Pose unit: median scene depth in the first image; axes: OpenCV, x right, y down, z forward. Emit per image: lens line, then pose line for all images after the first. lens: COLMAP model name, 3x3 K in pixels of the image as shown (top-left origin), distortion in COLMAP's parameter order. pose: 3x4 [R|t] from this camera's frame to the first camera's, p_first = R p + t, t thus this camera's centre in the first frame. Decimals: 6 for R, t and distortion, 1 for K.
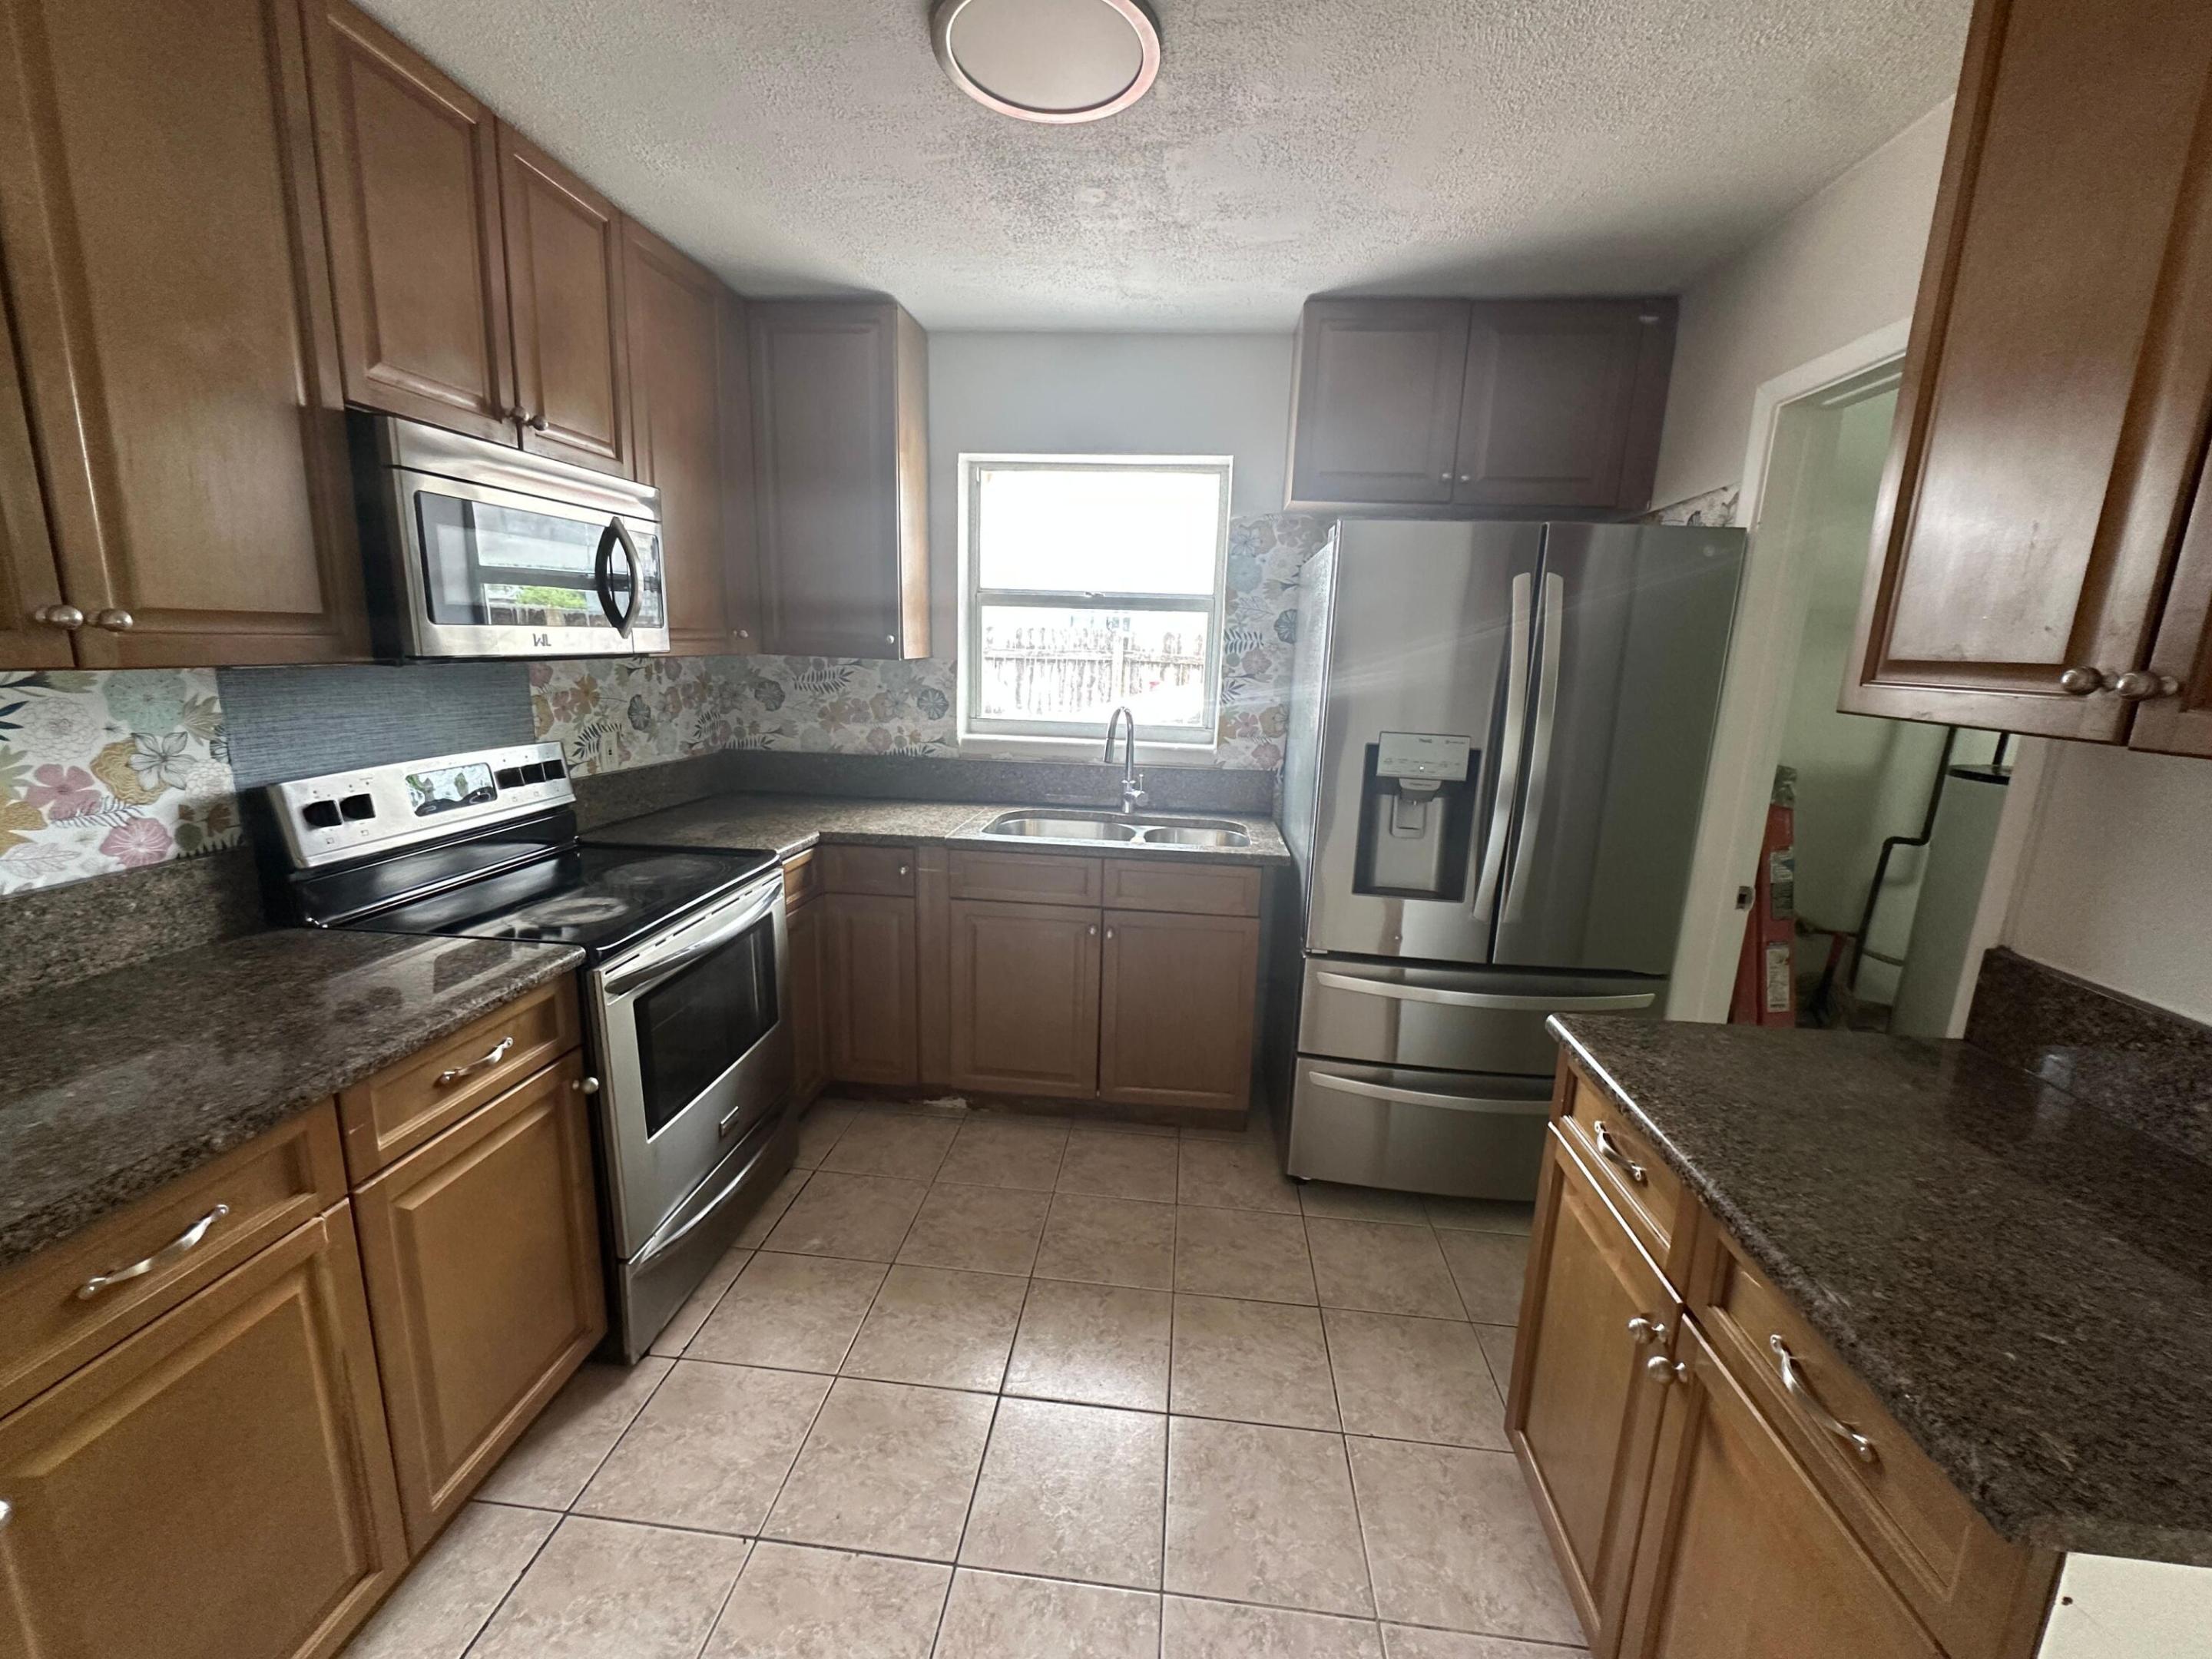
lens RADIAL K [[890.7, 0, 1106.0], [0, 890.7, 829.5], [0, 0, 1]] dist [-0.001235, 0.000458]
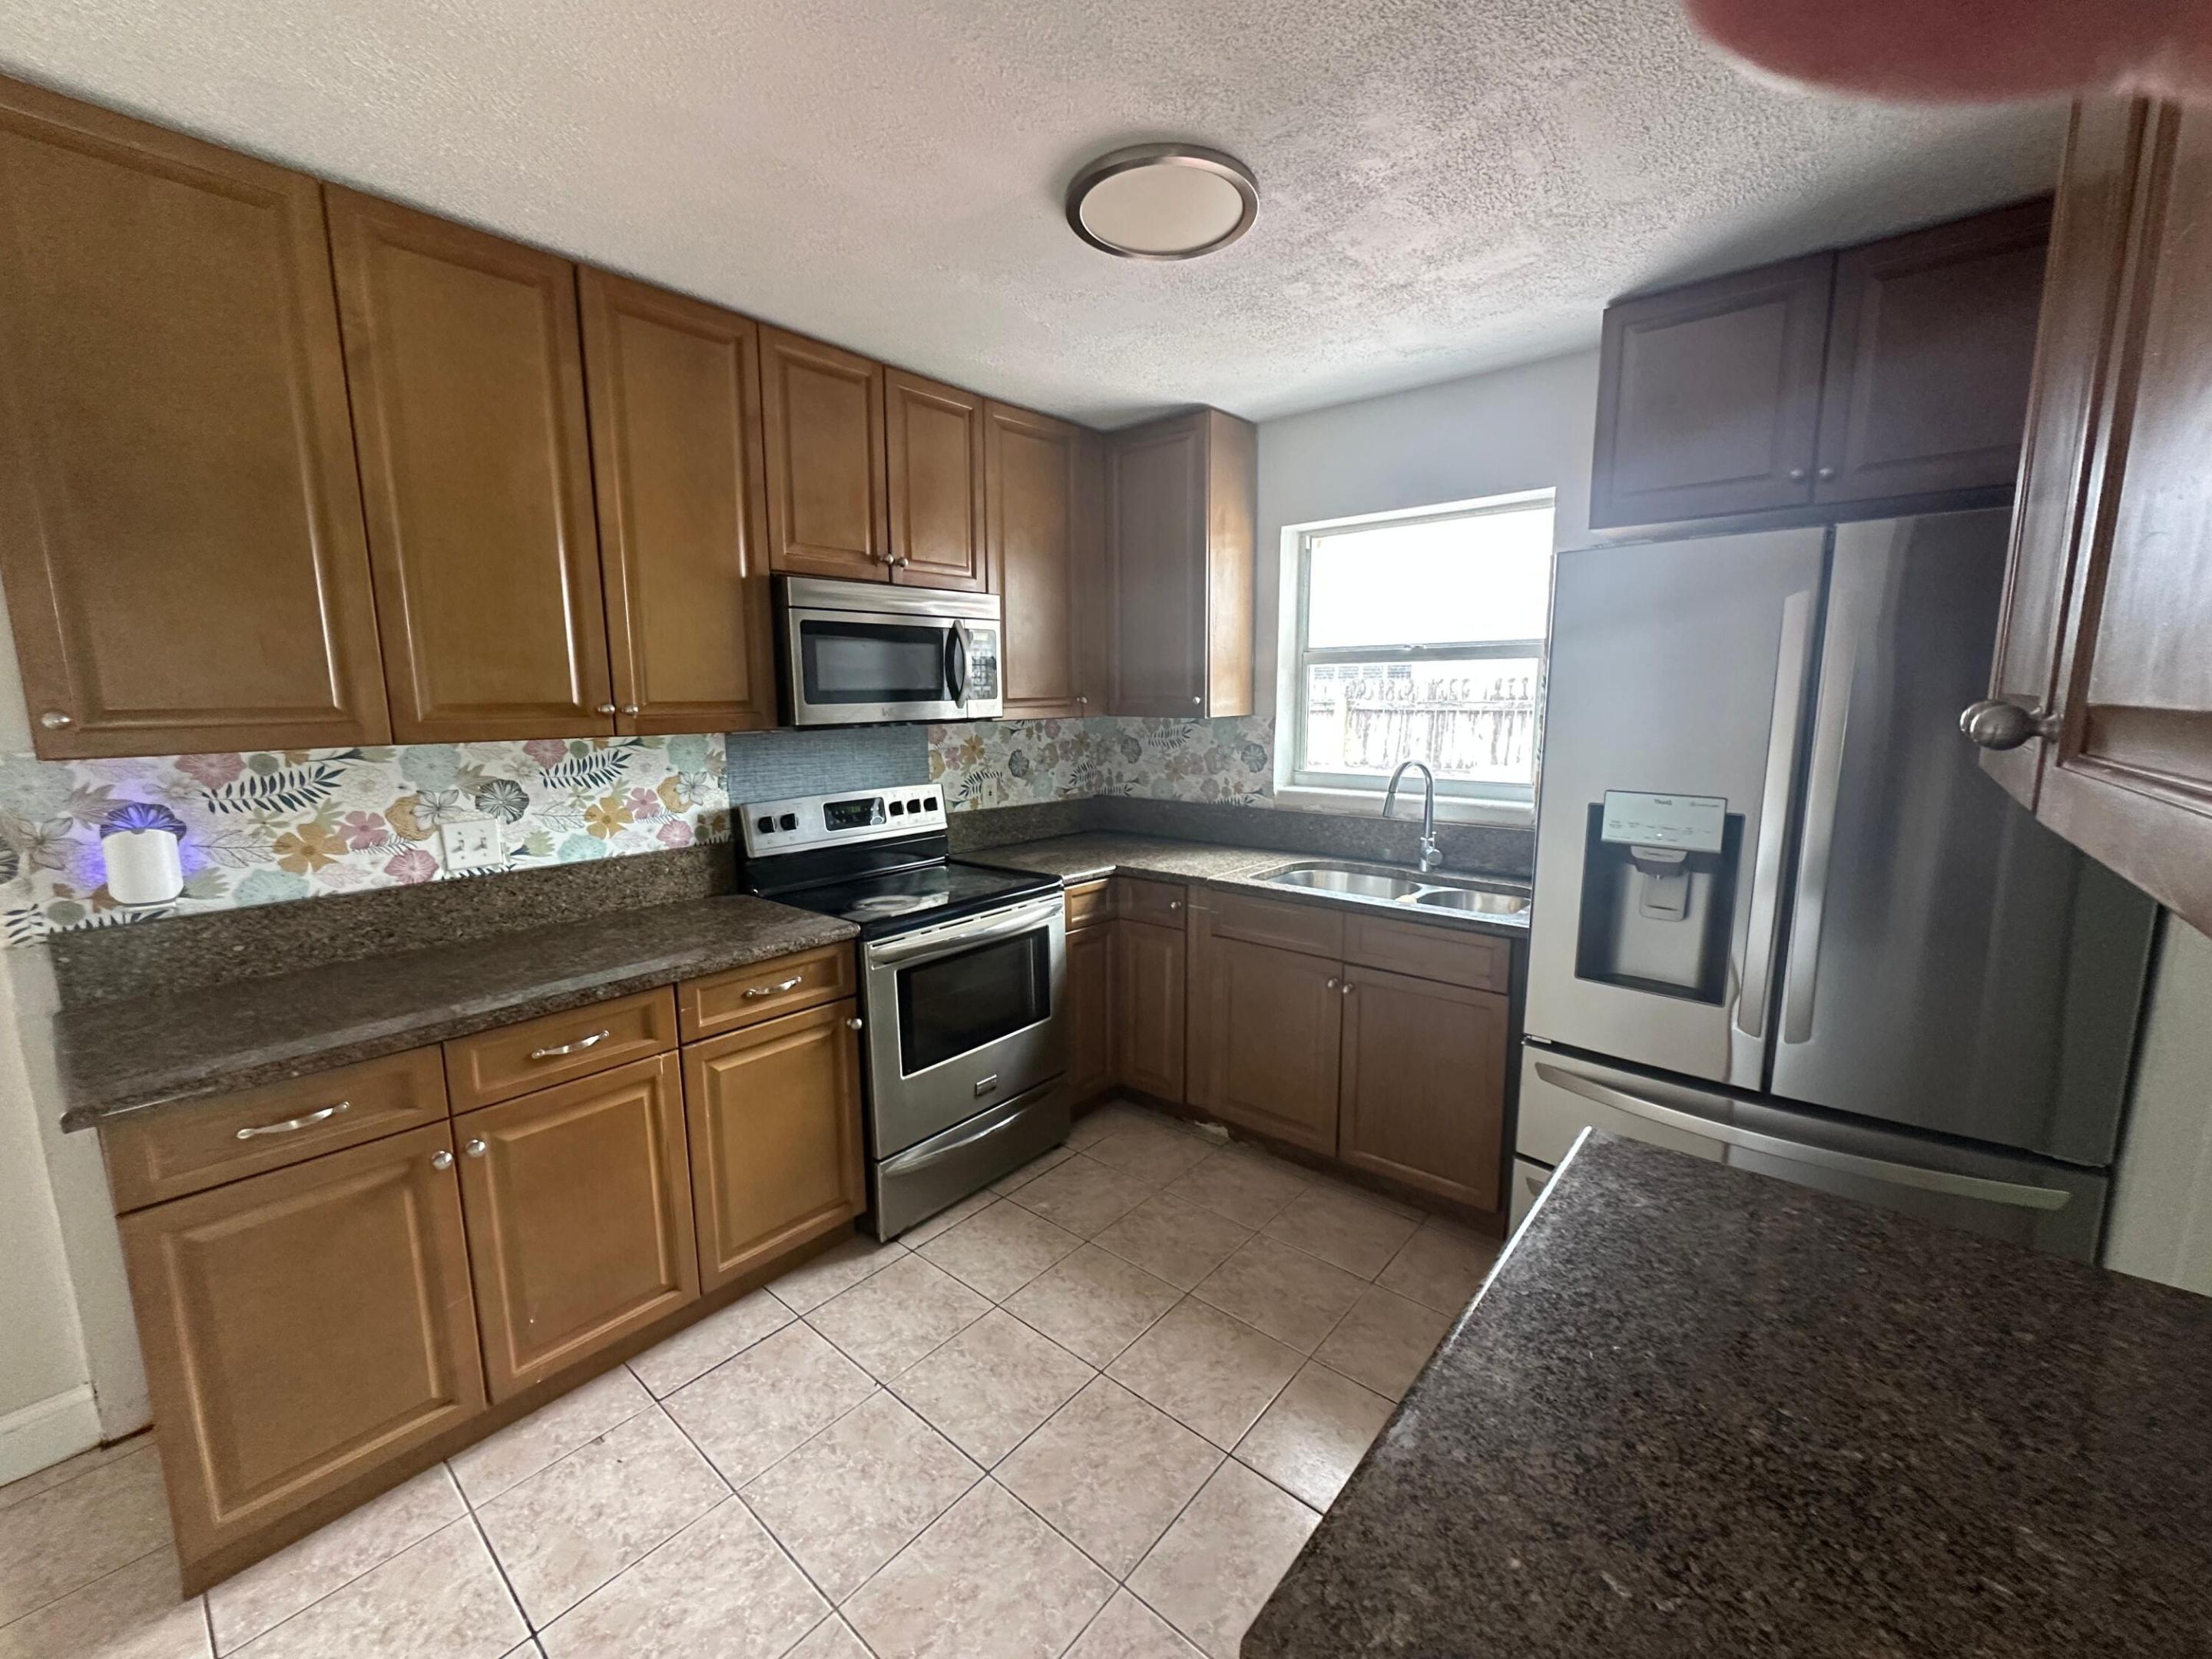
lens RADIAL K [[890.7, 0, 1106.0], [0, 890.7, 829.5], [0, 0, 1]] dist [-0.001235, 0.000458]
pose [[0.821602, 0.047823, -0.568052, 0.350956], [-0.082728, 0.995929, -0.035808, -0.001385], [0.564027, 0.076414, 0.822213, 0.025536]]
